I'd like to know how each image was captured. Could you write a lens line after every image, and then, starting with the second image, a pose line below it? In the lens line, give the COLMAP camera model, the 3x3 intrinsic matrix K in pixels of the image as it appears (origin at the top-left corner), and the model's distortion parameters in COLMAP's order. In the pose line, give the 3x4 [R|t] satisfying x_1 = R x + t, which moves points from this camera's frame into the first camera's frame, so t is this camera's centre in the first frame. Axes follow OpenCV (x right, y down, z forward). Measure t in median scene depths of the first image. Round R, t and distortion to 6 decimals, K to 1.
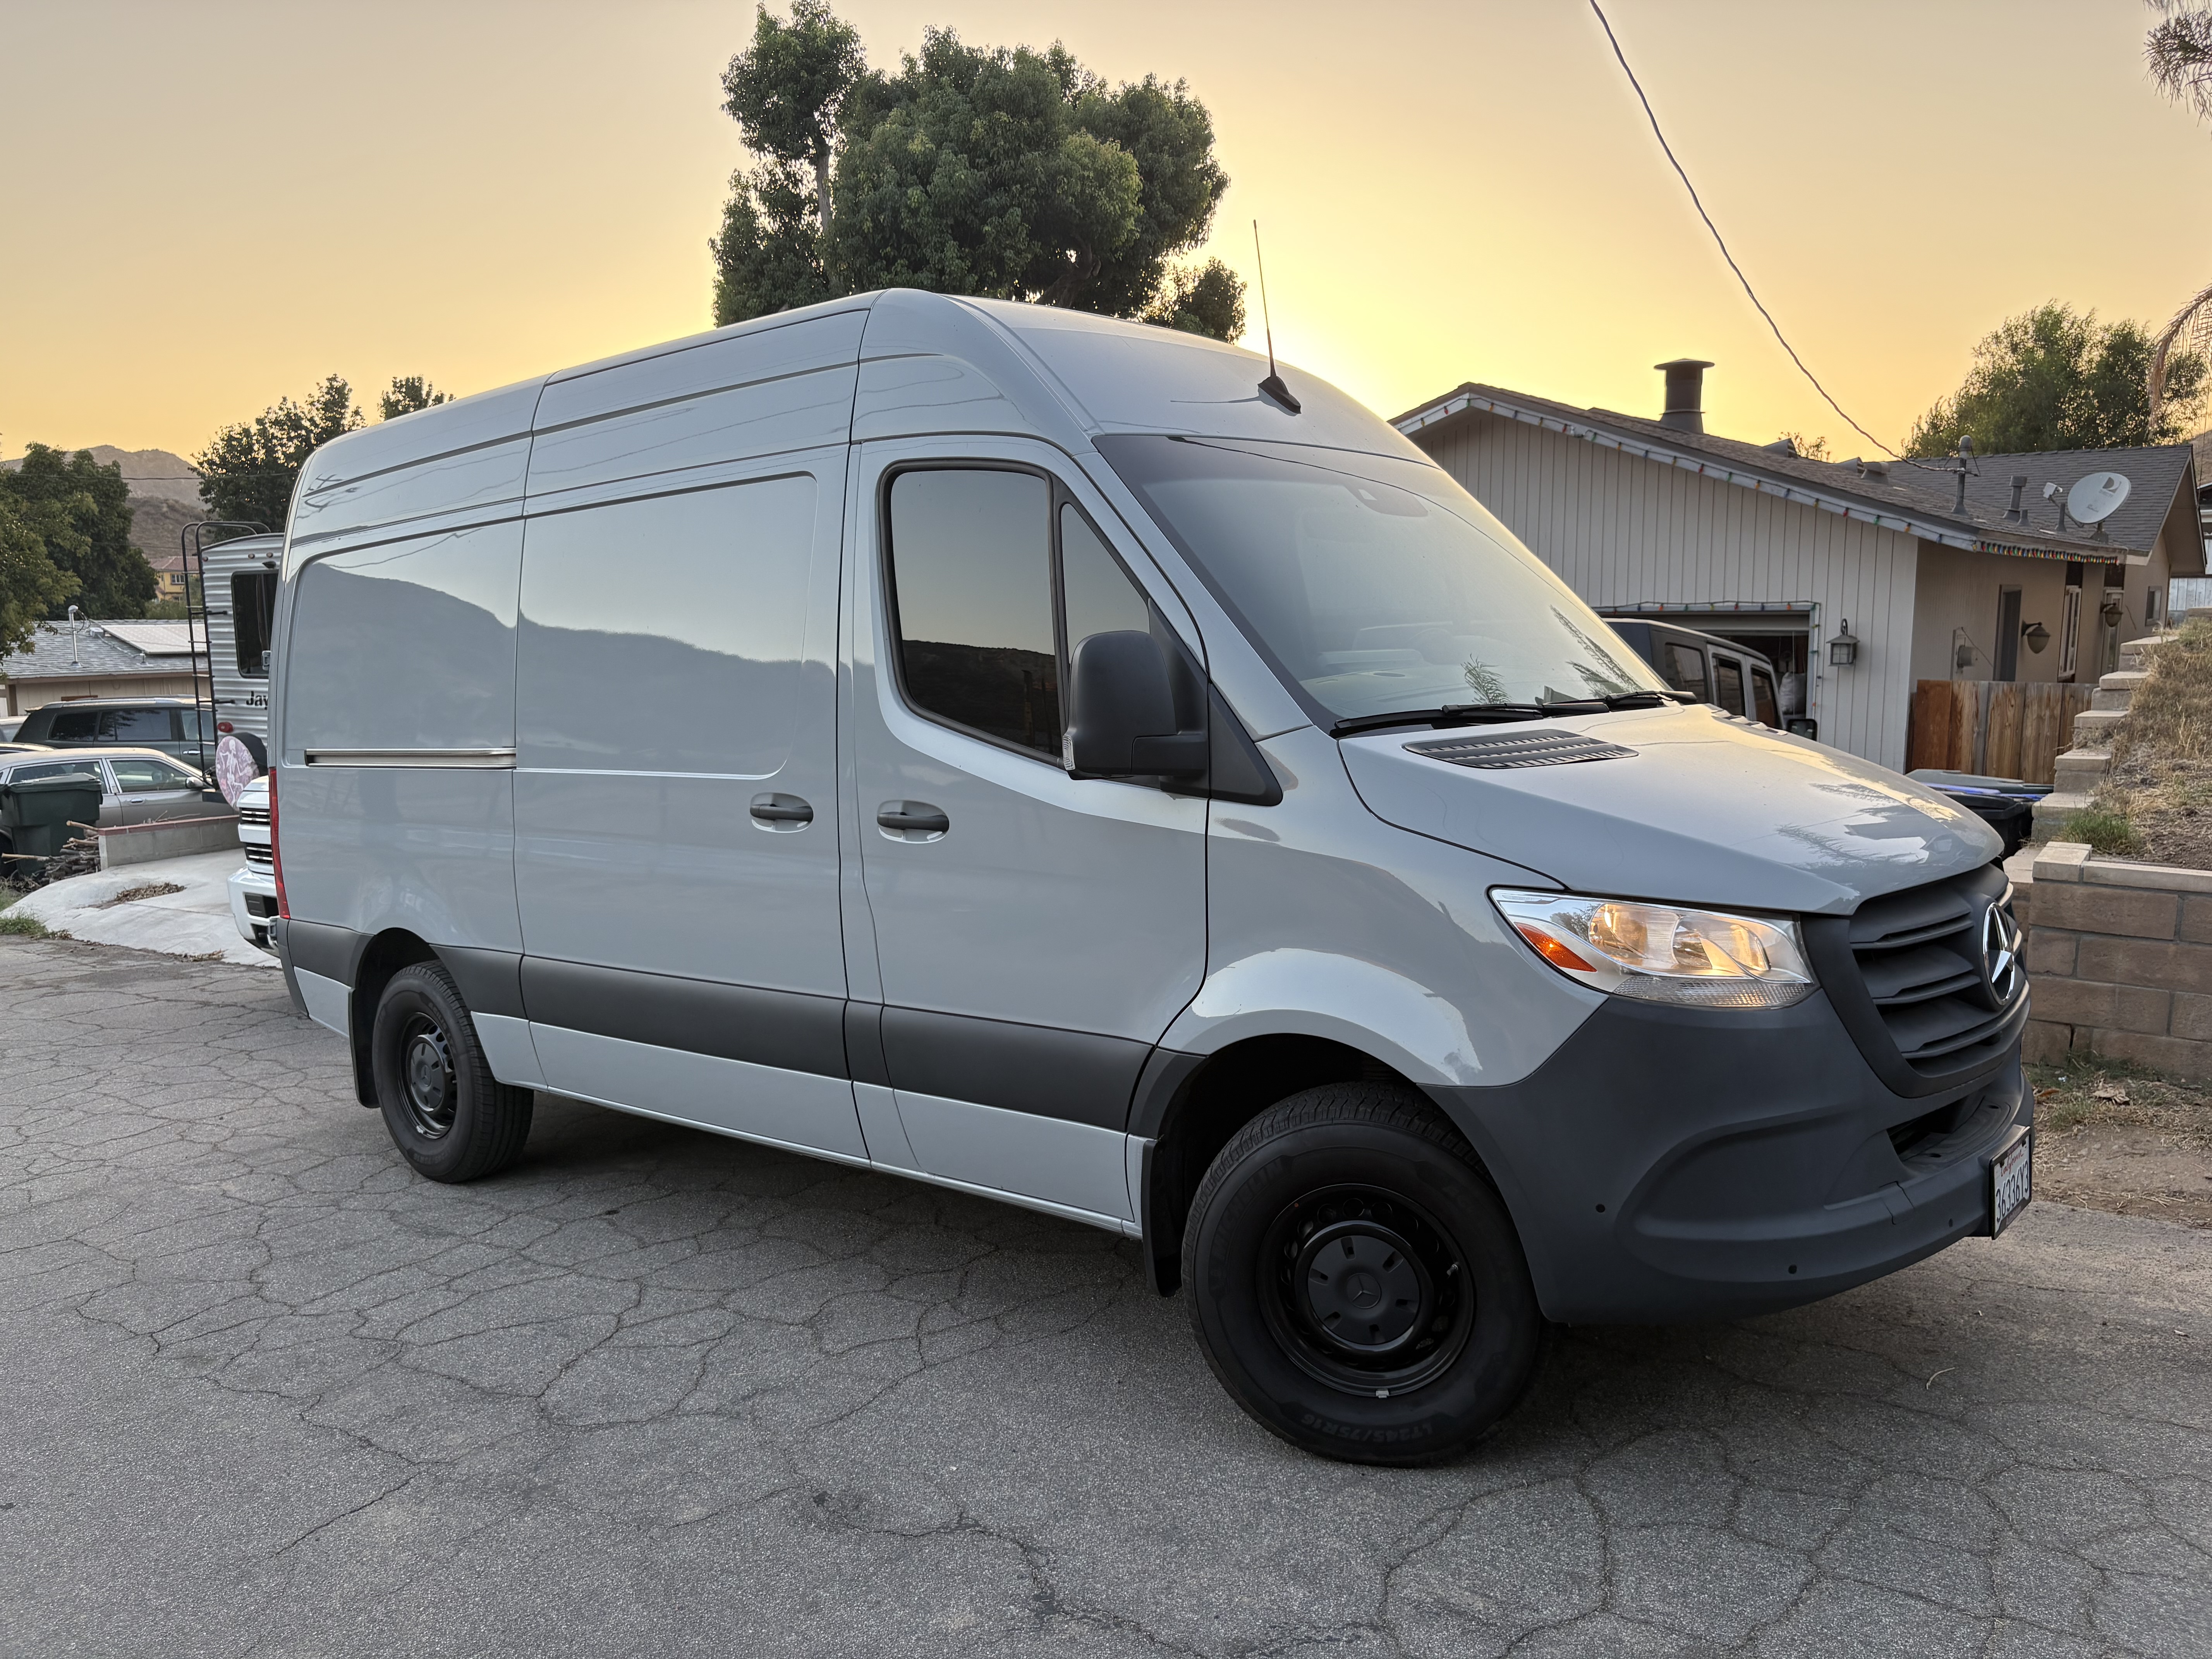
lens RADIAL K [[1707.7, 0, 1111.5], [0, 1707.7, 833.2], [0, 0, 1]] dist [0.055129, -0.062465]
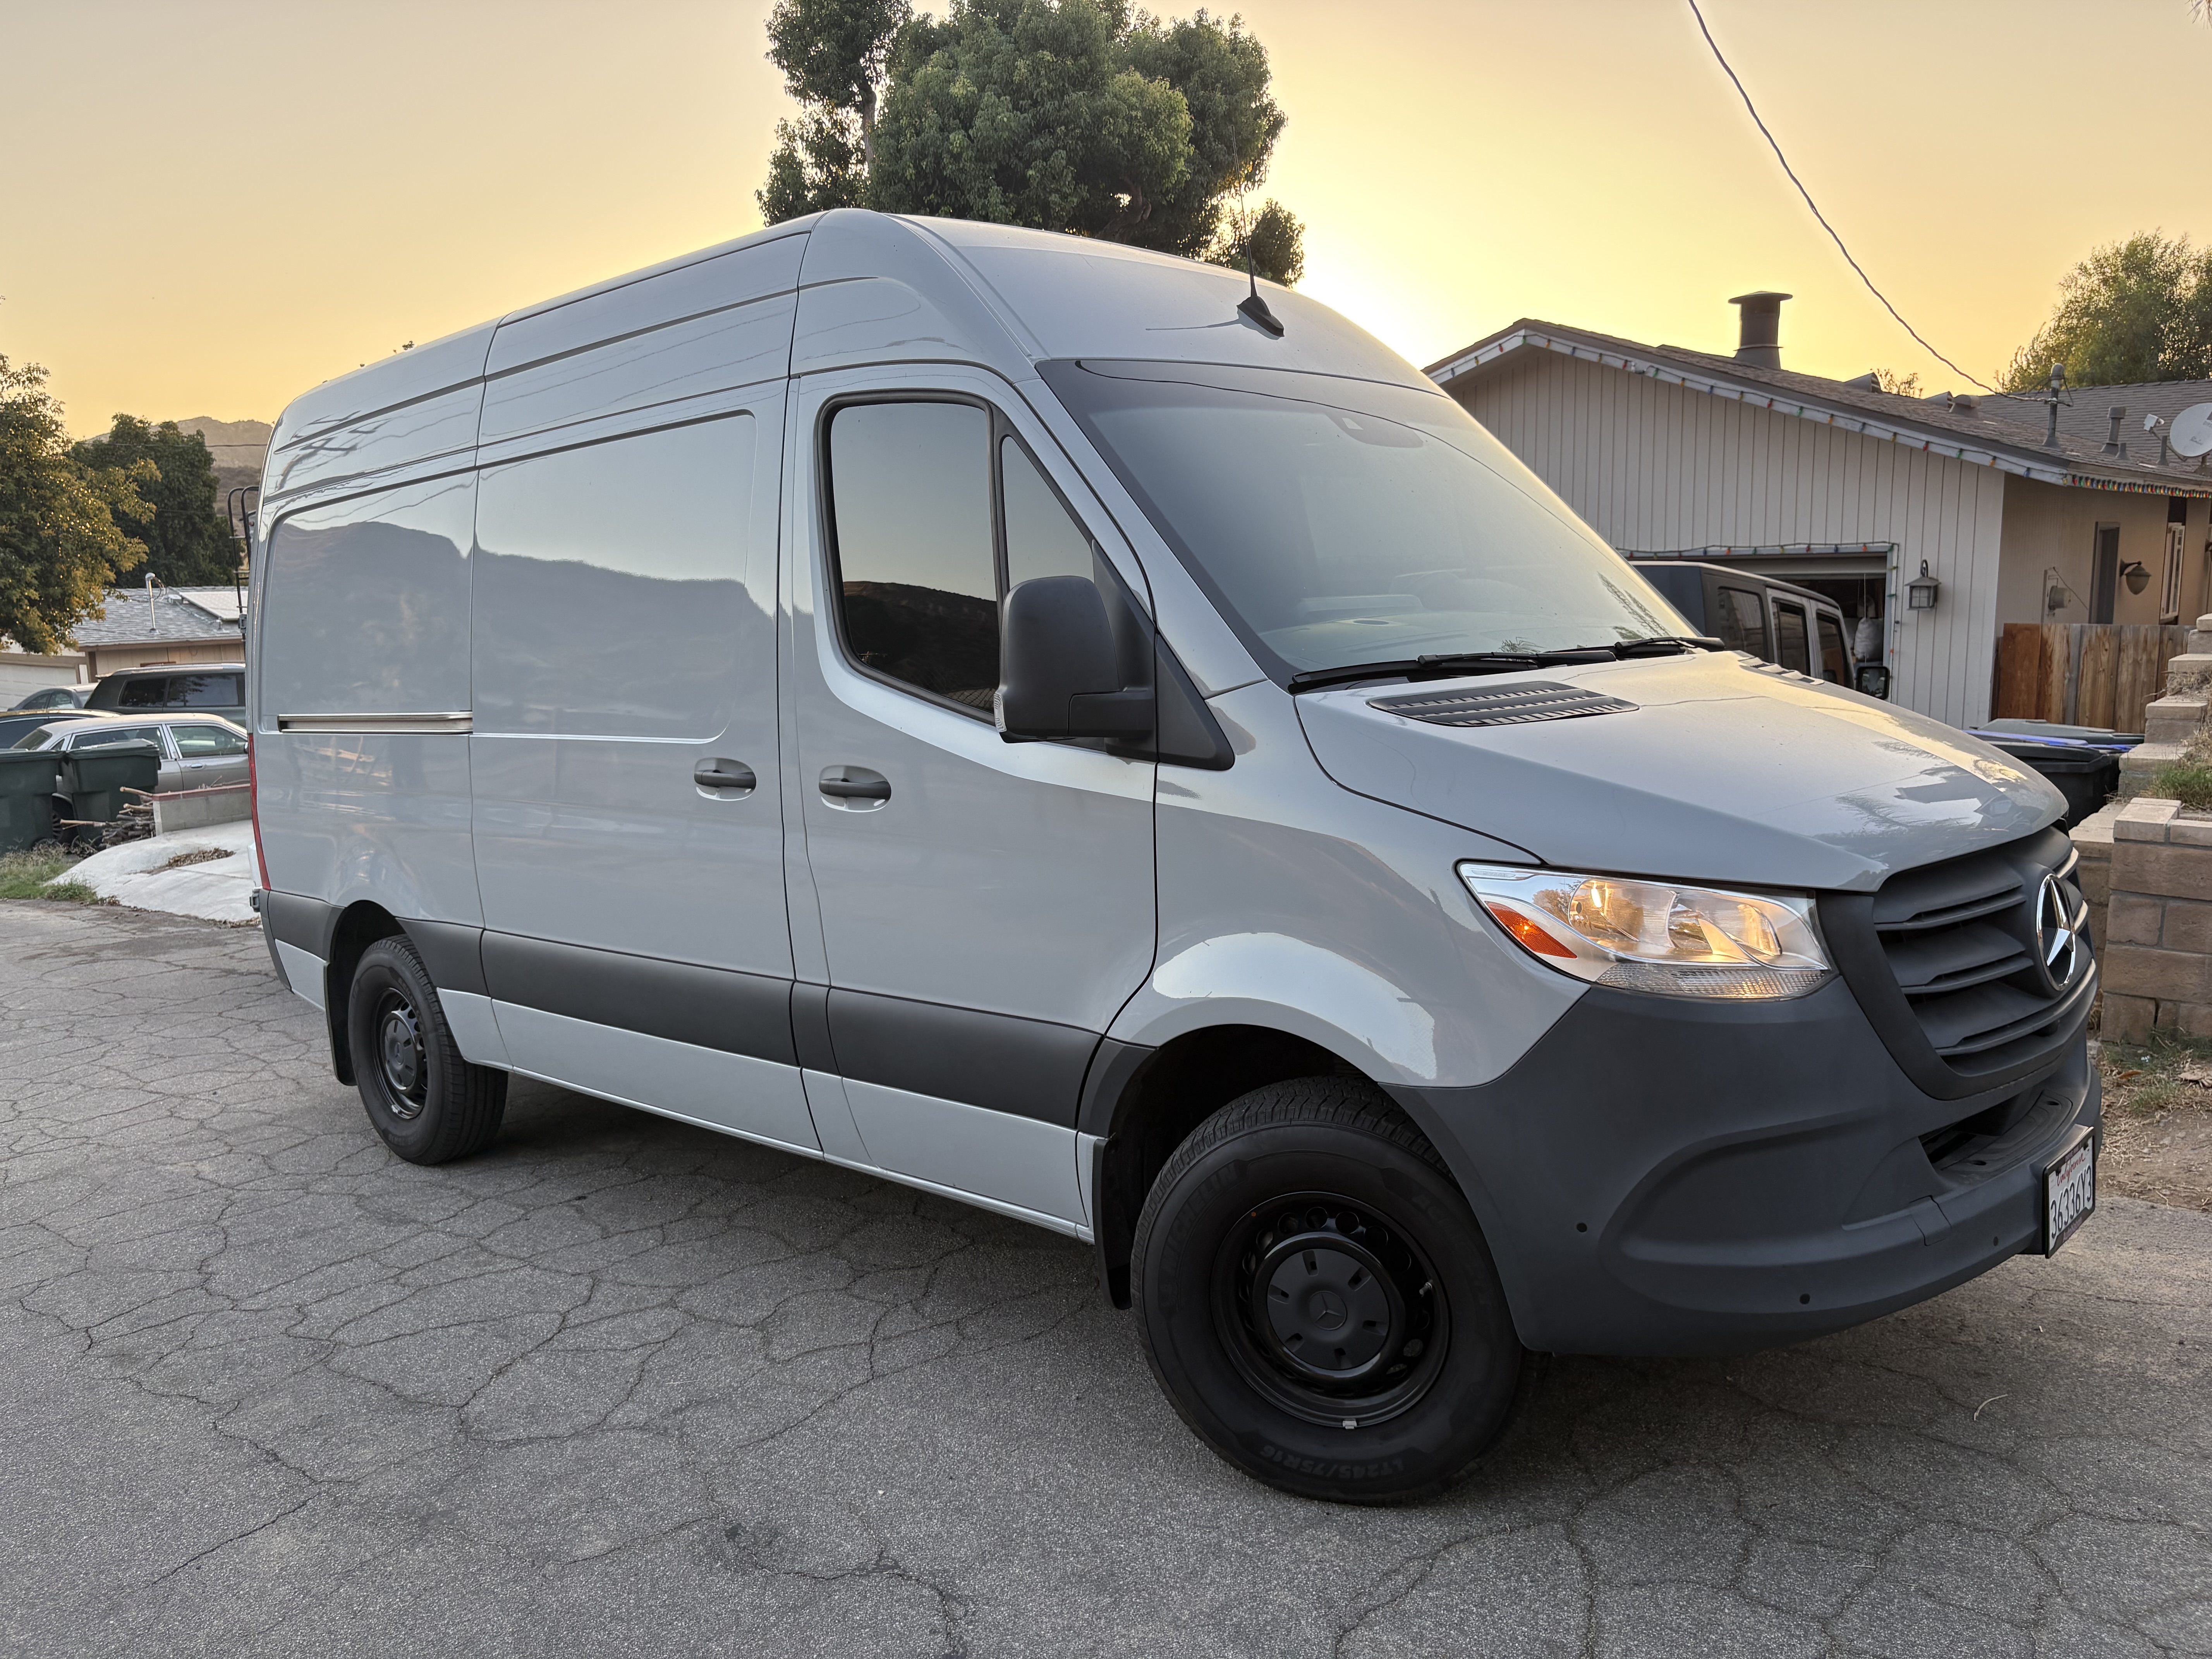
lens RADIAL K [[1704.0, 0, 1107.9], [0, 1704.0, 821.9], [0, 0, 1]] dist [0.073702, -0.092837]
pose [[0.998841, -0.006625, -0.047675, 0.058598], [0.007529, 0.999795, 0.018805, -0.004800], [0.047541, -0.019142, 0.998686, 0.079153]]
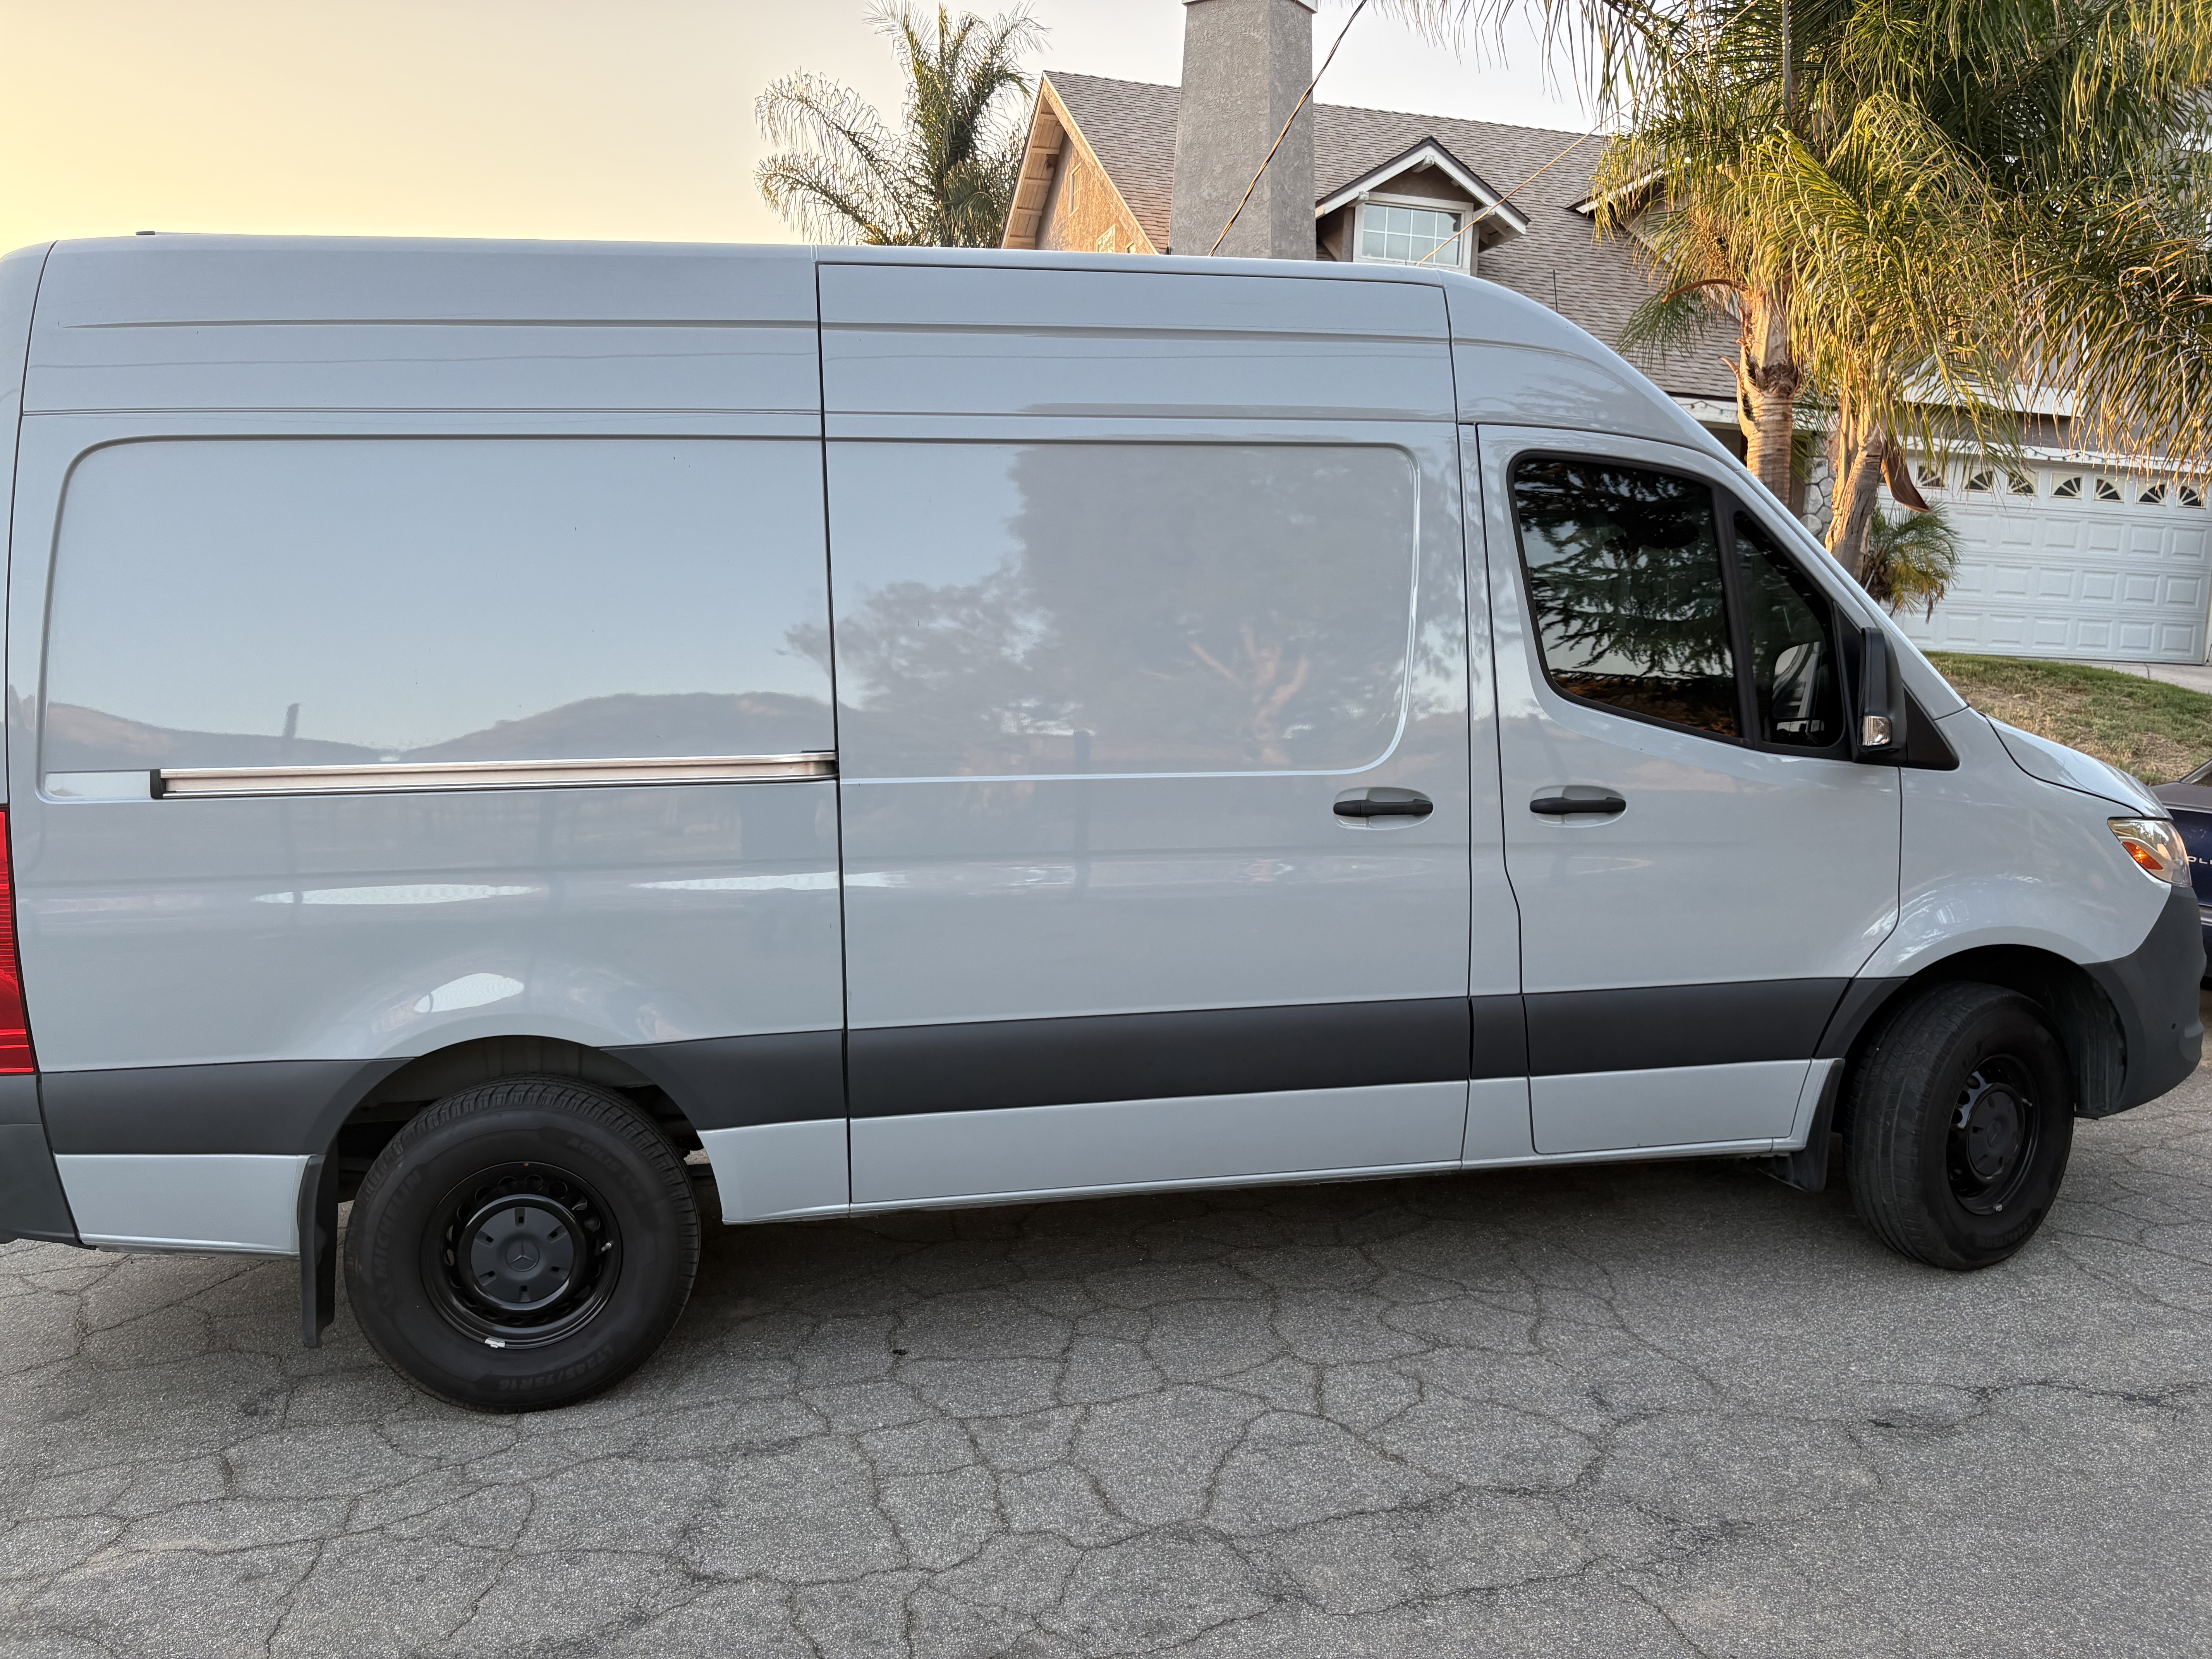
lens RADIAL K [[1754.2, 0, 1107.7], [0, 1754.2, 823.2], [0, 0, 1]] dist [0.067721, -0.087527]
pose [[0.620480, -0.060721, 0.781868, -1.018215], [0.061127, 0.997709, 0.028974, -0.040261], [-0.781837, 0.029816, 0.622770, 0.519836]]
